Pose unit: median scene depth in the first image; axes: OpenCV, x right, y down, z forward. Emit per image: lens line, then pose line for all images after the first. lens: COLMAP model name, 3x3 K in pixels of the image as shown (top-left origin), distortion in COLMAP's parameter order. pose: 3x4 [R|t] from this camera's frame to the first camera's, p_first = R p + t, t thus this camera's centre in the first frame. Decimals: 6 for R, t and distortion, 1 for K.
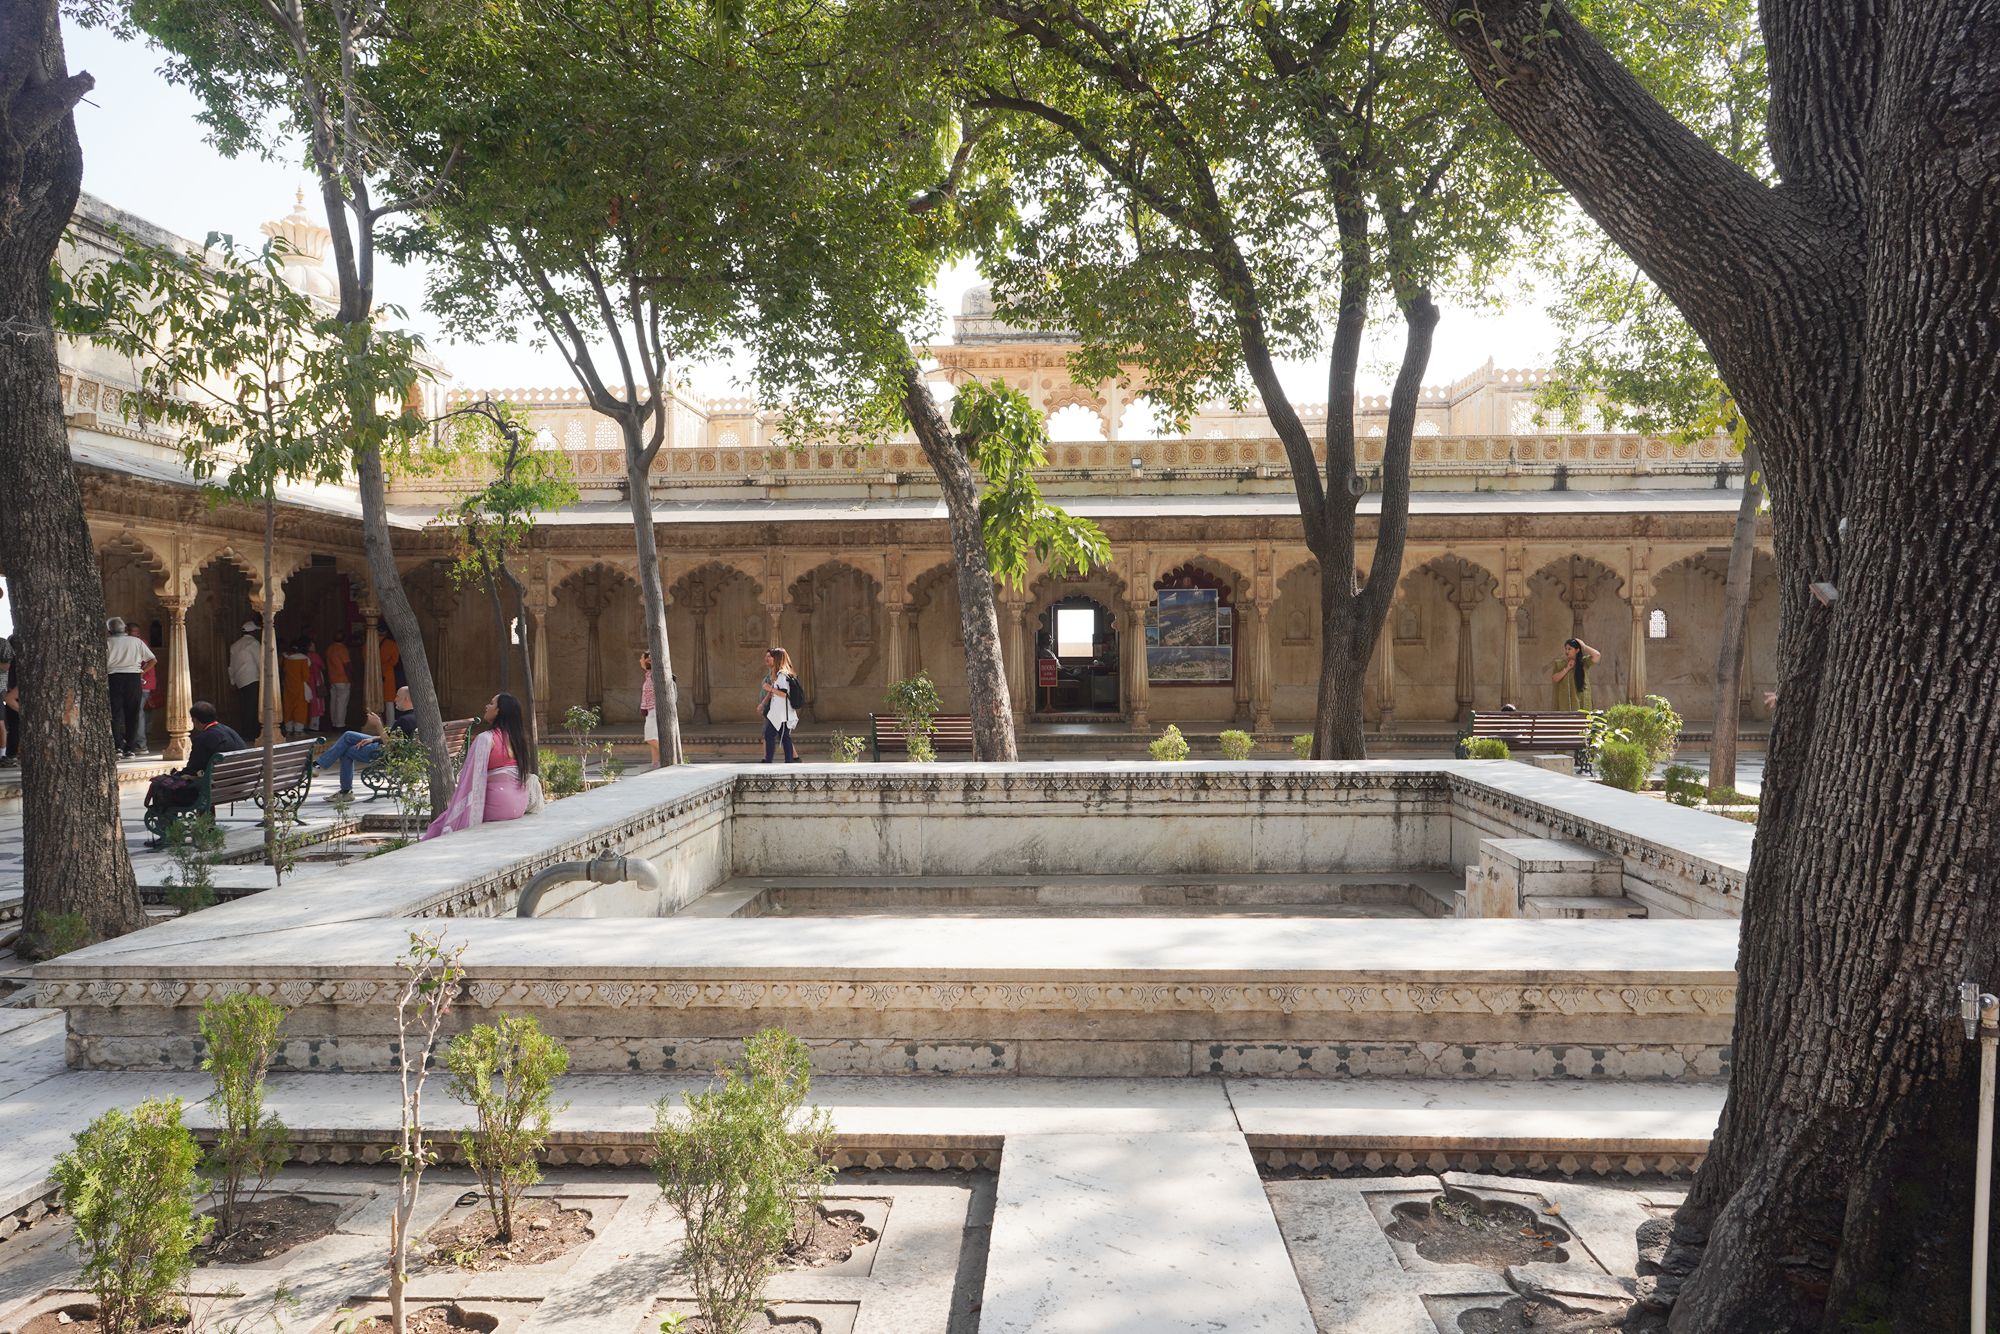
lens RADIAL K [[1409.1, 0, 991.9], [0, 1409.1, 659.4], [0, 0, 1]] dist [0.019344, 0.007582]
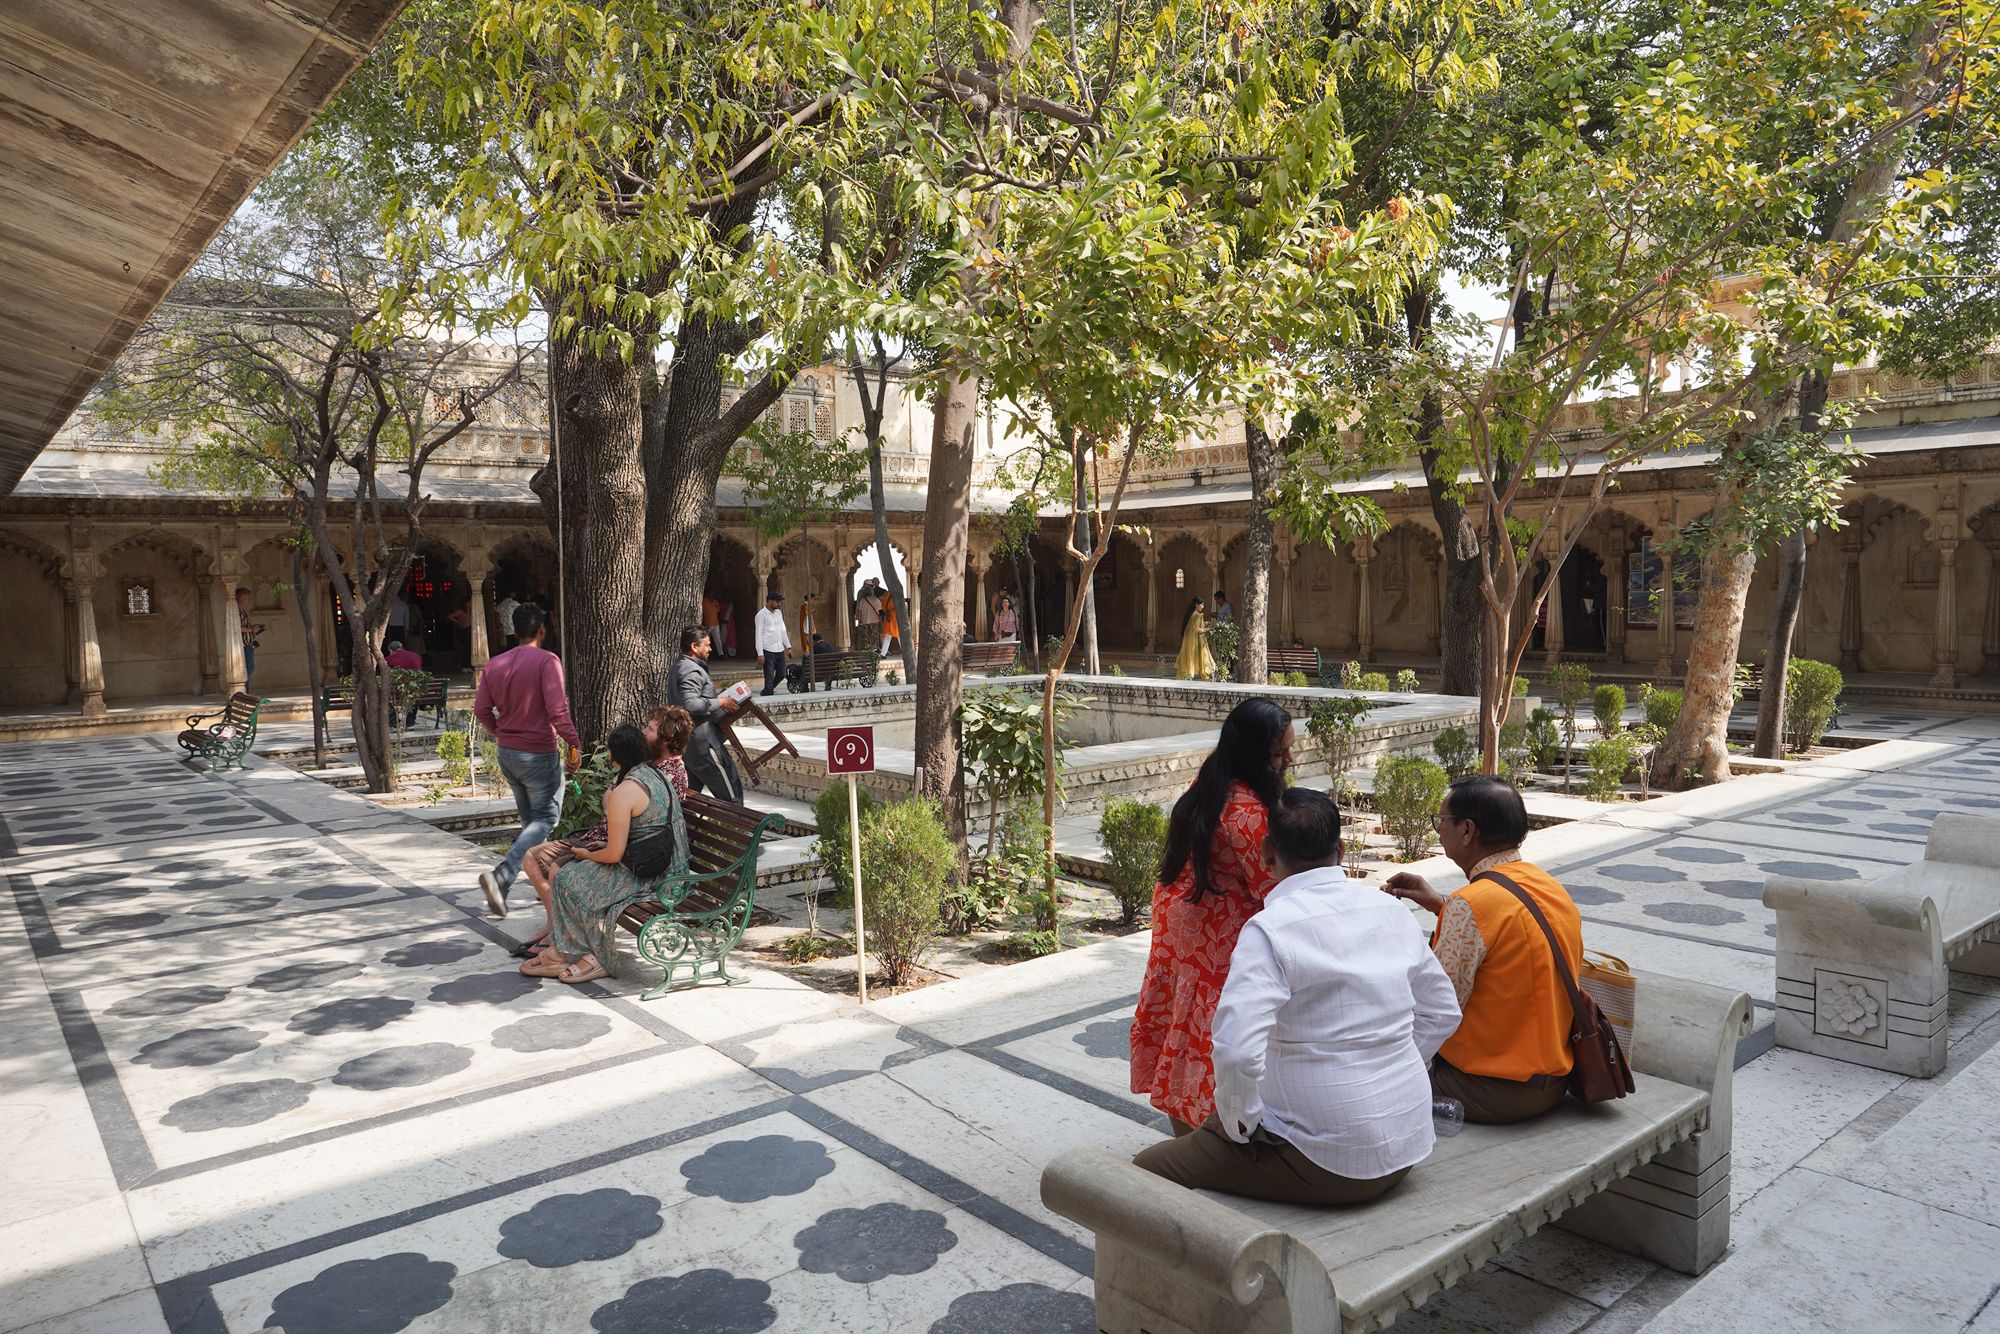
lens RADIAL K [[1334.1, 0, 988.4], [0, 1334.1, 664.2], [0, 0, 1]] dist [-0.024319, 0.027524]
pose [[0.666942, 0.040680, -0.743998, 0.740561], [-0.001264, 0.998569, 0.053467, -0.011499], [0.745109, -0.034719, 0.666039, -0.024871]]
